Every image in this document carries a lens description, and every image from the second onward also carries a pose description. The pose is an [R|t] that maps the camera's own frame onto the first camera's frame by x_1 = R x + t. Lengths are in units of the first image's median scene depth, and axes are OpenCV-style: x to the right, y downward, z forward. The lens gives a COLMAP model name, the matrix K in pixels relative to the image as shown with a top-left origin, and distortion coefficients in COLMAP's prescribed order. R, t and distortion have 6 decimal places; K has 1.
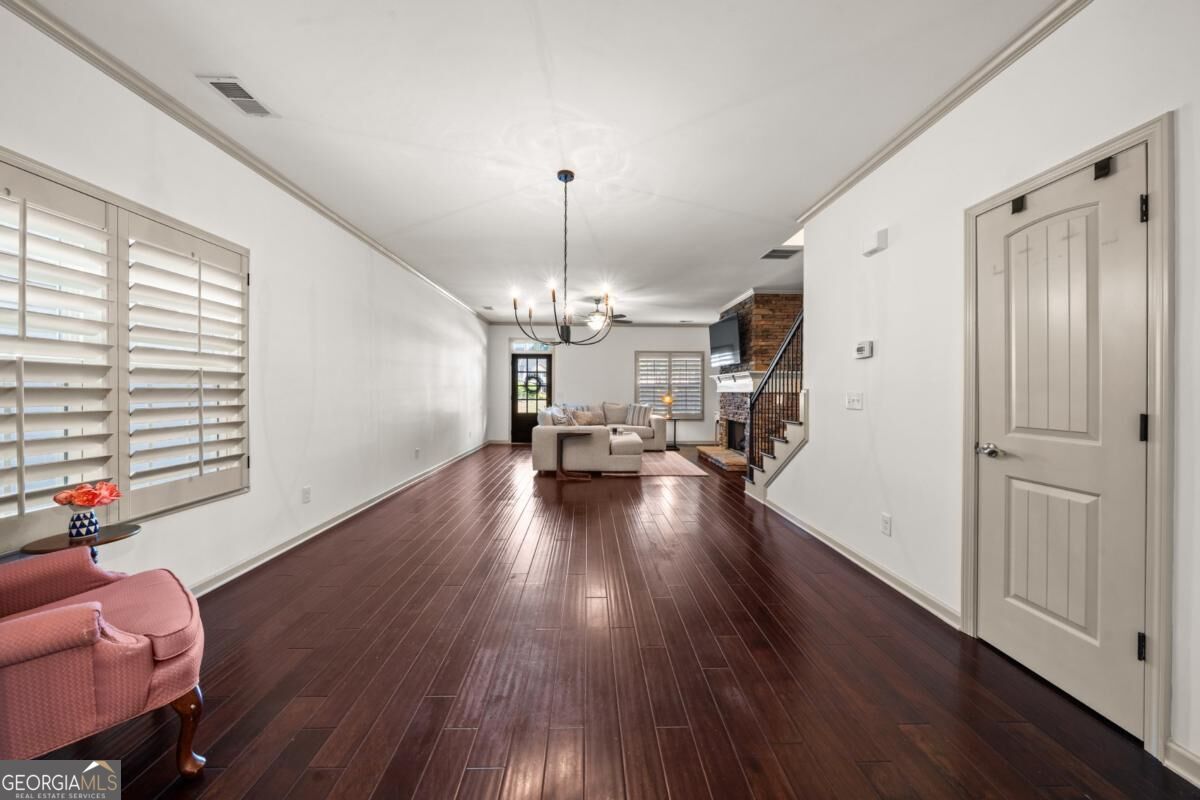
lens RADIAL K [[406.6, 0, 595.6], [0, 406.6, 401.0], [0, 0, 1]] dist [-0.002513, -0.000047]
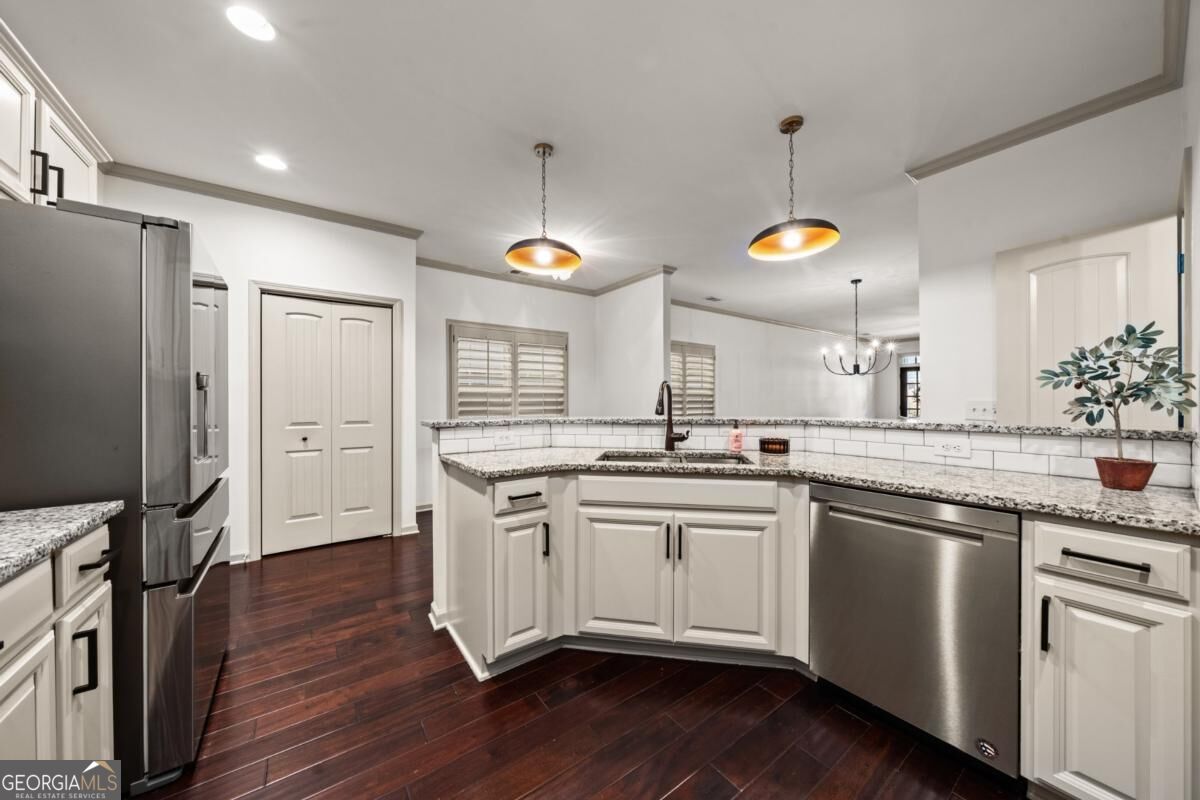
lens RADIAL K [[406.6, 0, 595.6], [0, 406.6, 401.0], [0, 0, 1]] dist [-0.002513, -0.000047]
pose [[0.569059, -0.014989, -0.822160, 0.899327], [-0.012697, 0.999554, -0.027011, 0.054782], [0.822199, 0.025810, 0.568615, -1.172426]]
